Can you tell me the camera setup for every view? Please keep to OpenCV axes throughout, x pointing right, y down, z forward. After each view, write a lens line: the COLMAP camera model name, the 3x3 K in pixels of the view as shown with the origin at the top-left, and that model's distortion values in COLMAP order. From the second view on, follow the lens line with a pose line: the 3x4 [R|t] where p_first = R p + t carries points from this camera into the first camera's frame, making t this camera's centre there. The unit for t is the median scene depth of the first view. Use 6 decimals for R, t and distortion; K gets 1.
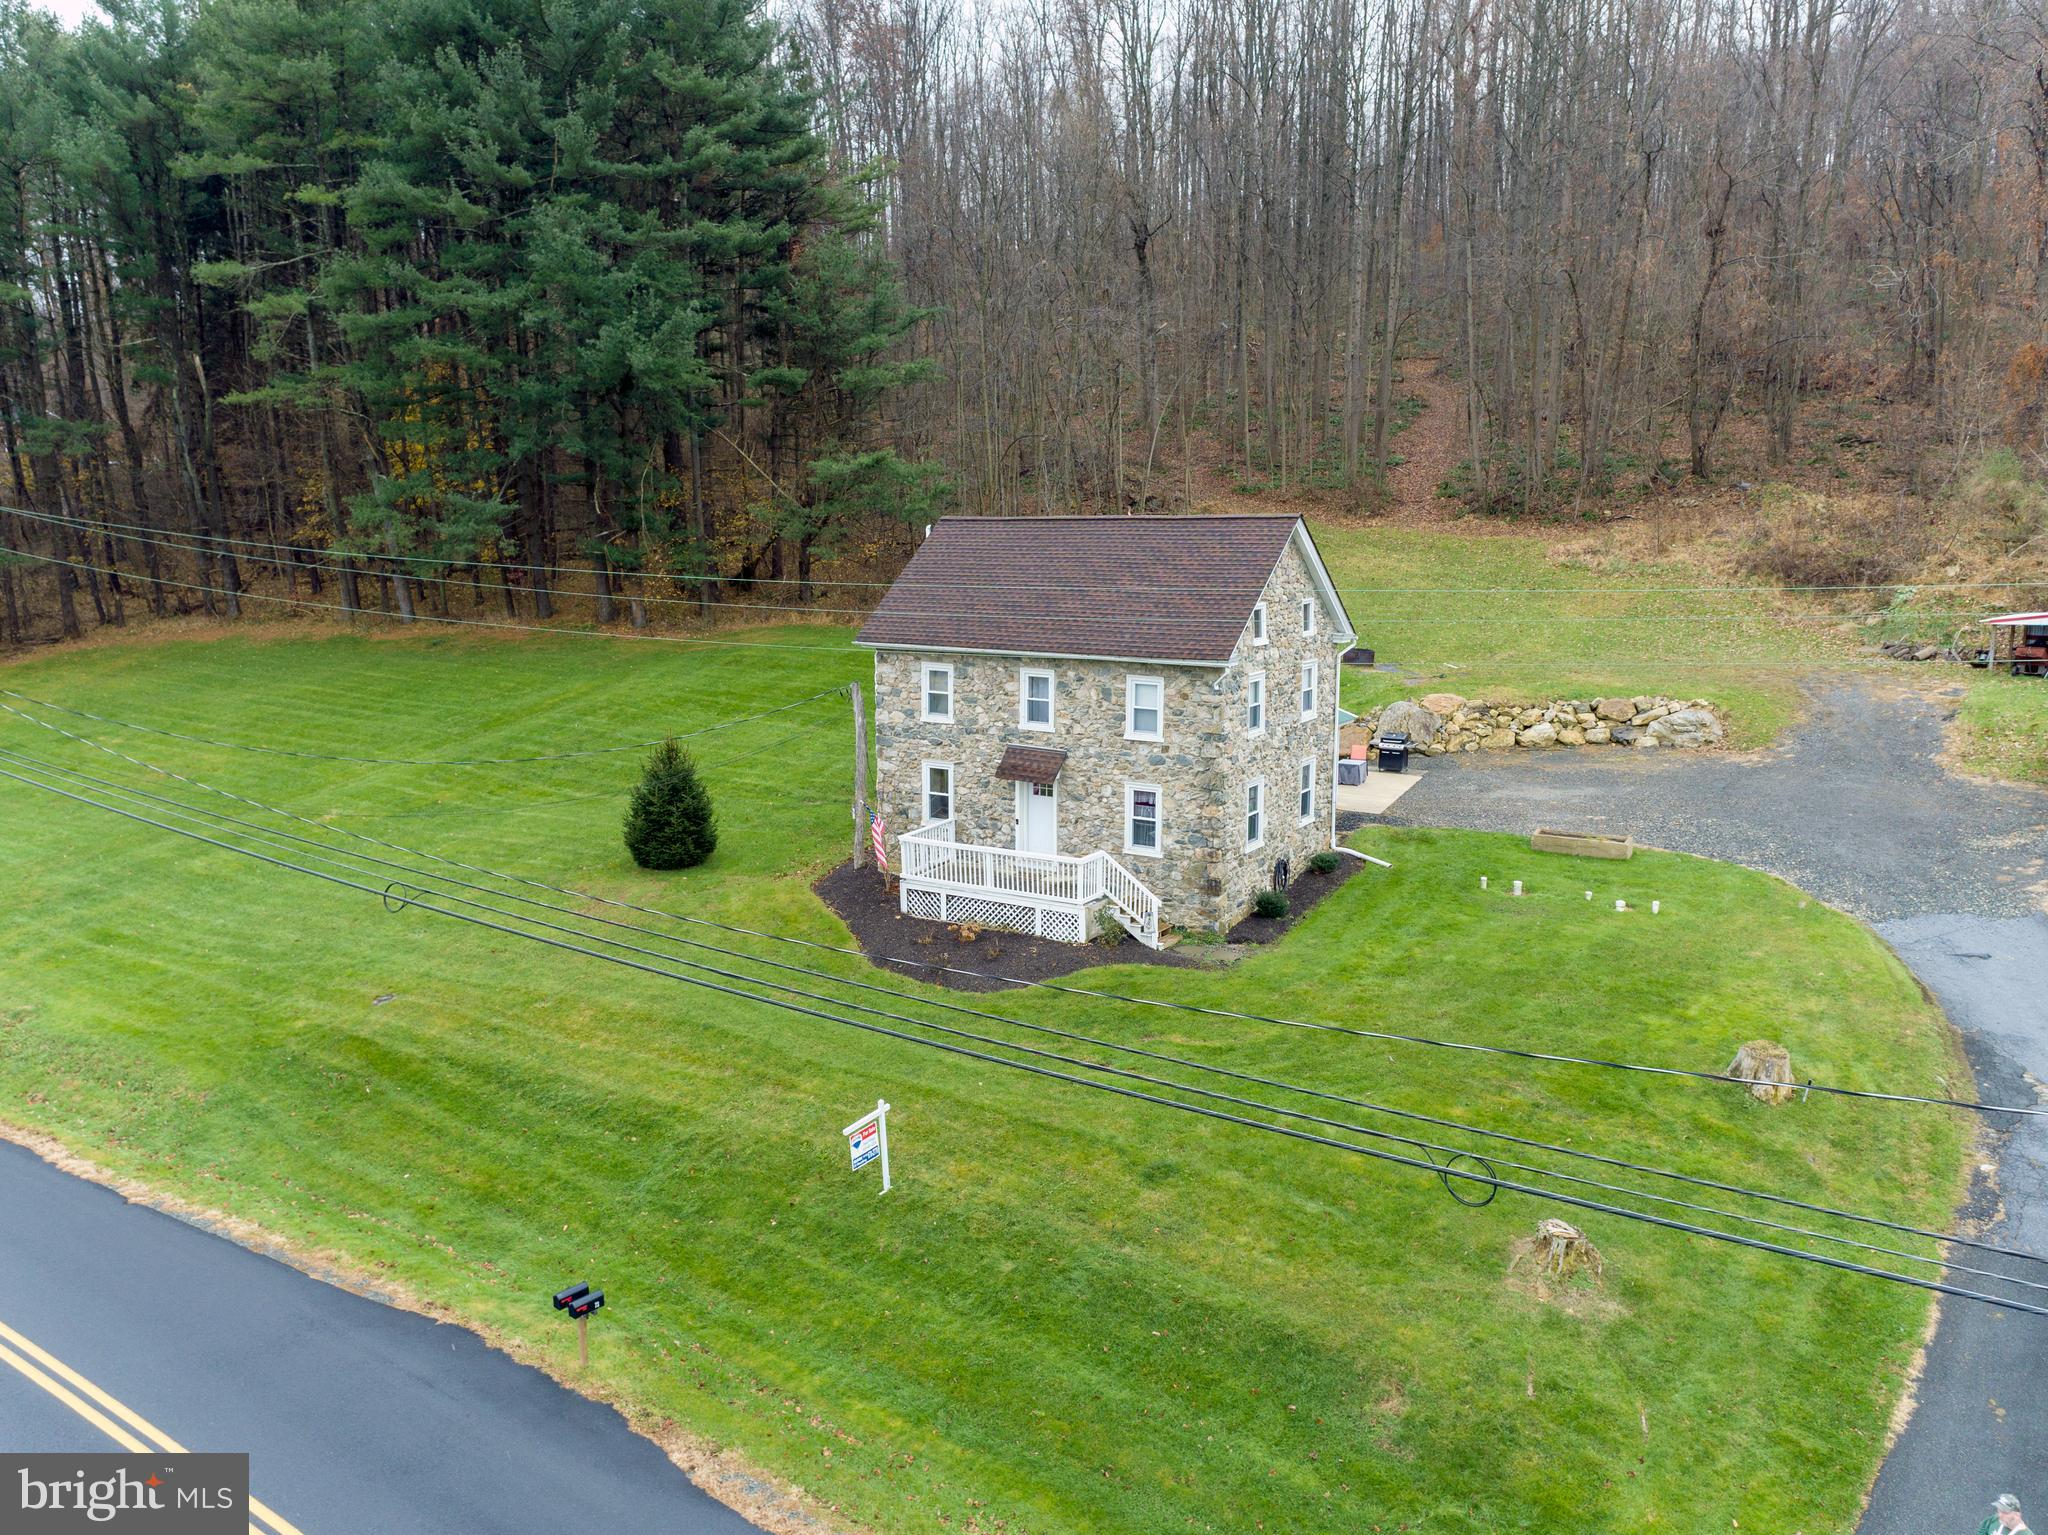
lens RADIAL K [[1546.1, 0, 1026.4], [0, 1546.1, 758.4], [0, 0, 1]] dist [0.021407, 0.014771]
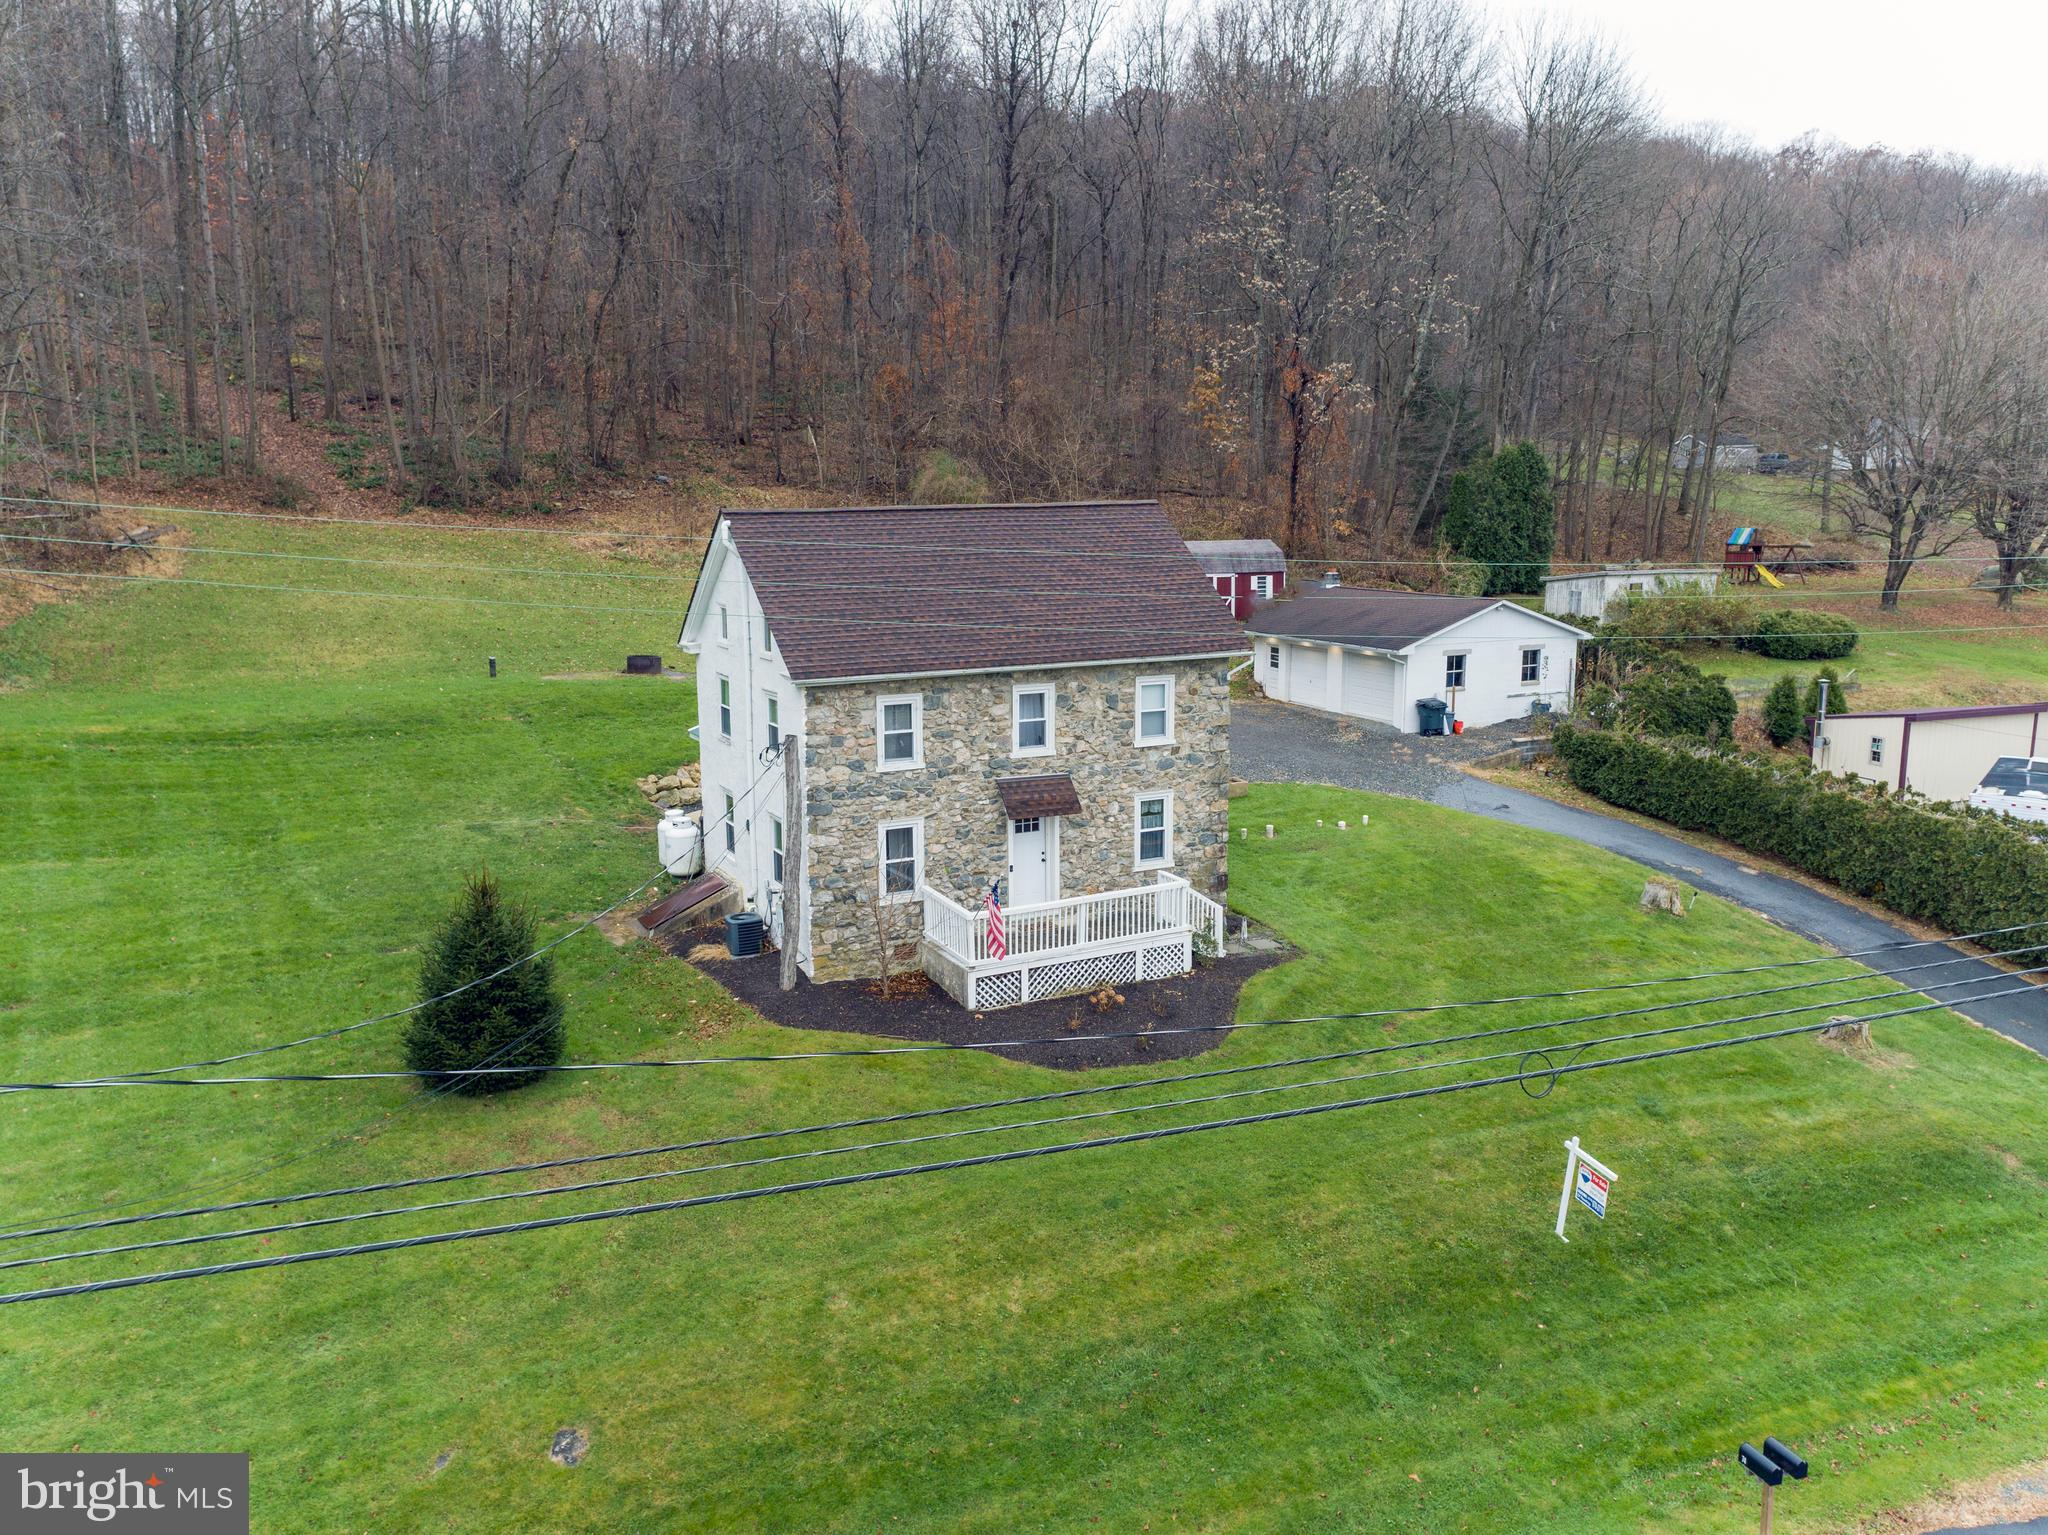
lens RADIAL K [[1546.1, 0, 1030.7], [0, 1546.1, 754.2], [0, 0, 1]] dist [0.021407, 0.014771]
pose [[0.503554, -0.146230, 0.851499, -0.716813], [0.146364, 0.985765, 0.082732, -0.089621], [-0.851476, 0.082969, 0.517789, 0.556500]]
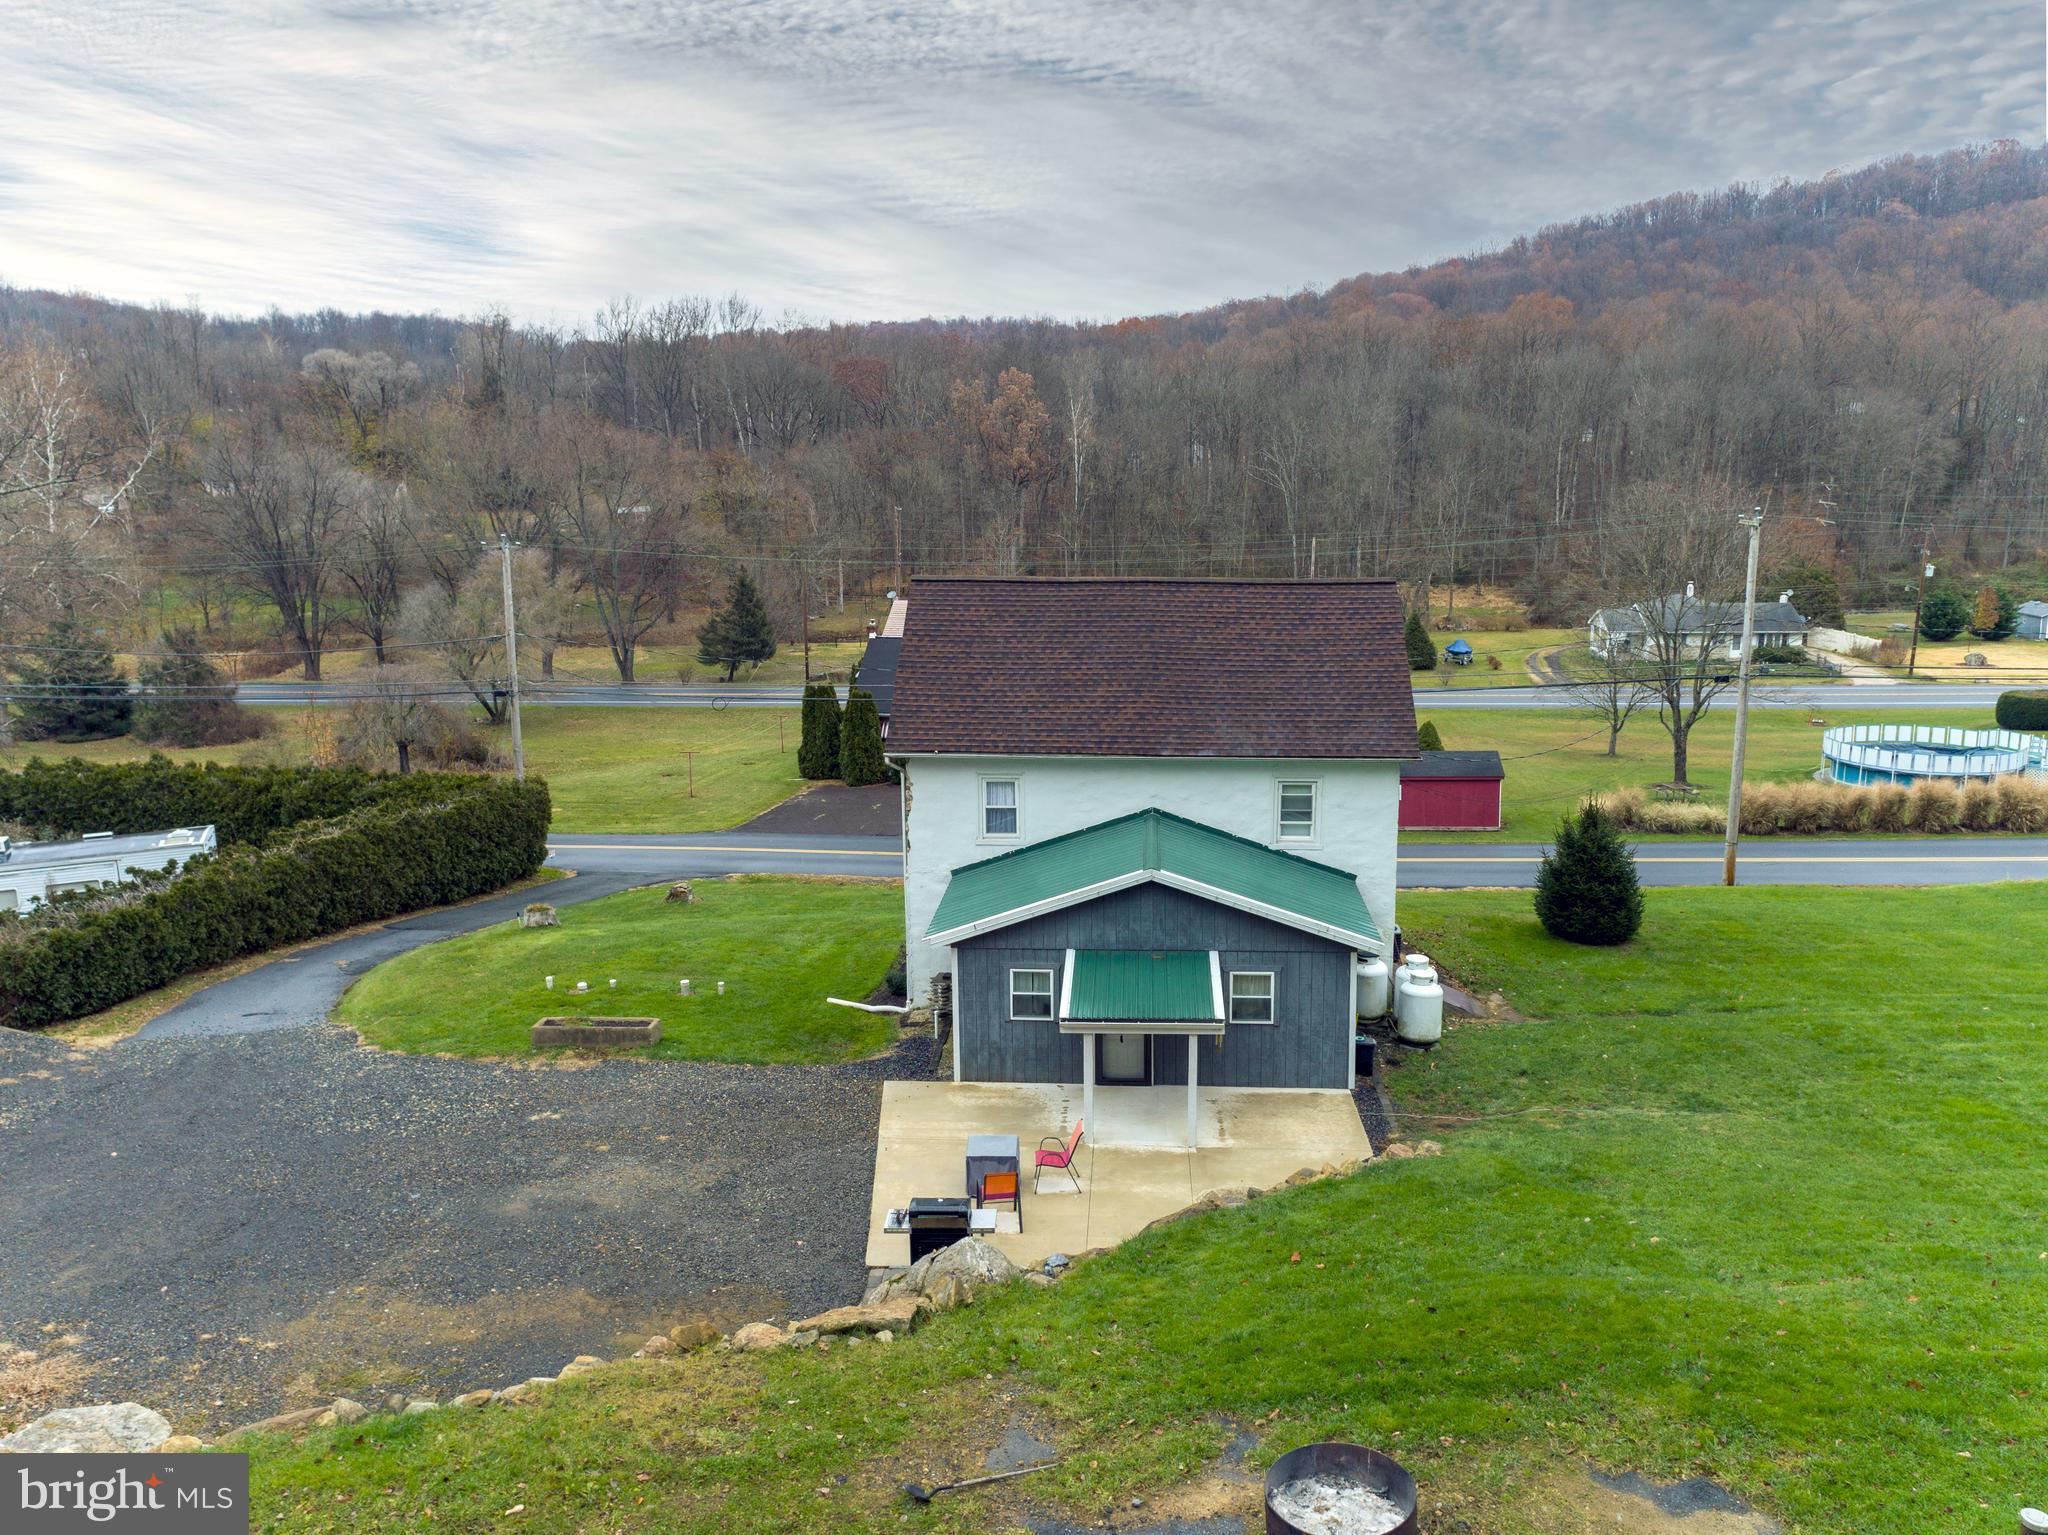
lens RADIAL K [[1546.1, 0, 1018.3], [0, 1546.1, 753.5], [0, 0, 1]] dist [0.021407, 0.014771]
pose [[-0.887627, 0.100705, -0.449419, 0.536591], [-0.061482, 0.941160, 0.332323, -0.361682], [0.456442, 0.322610, -0.829207, 1.794004]]
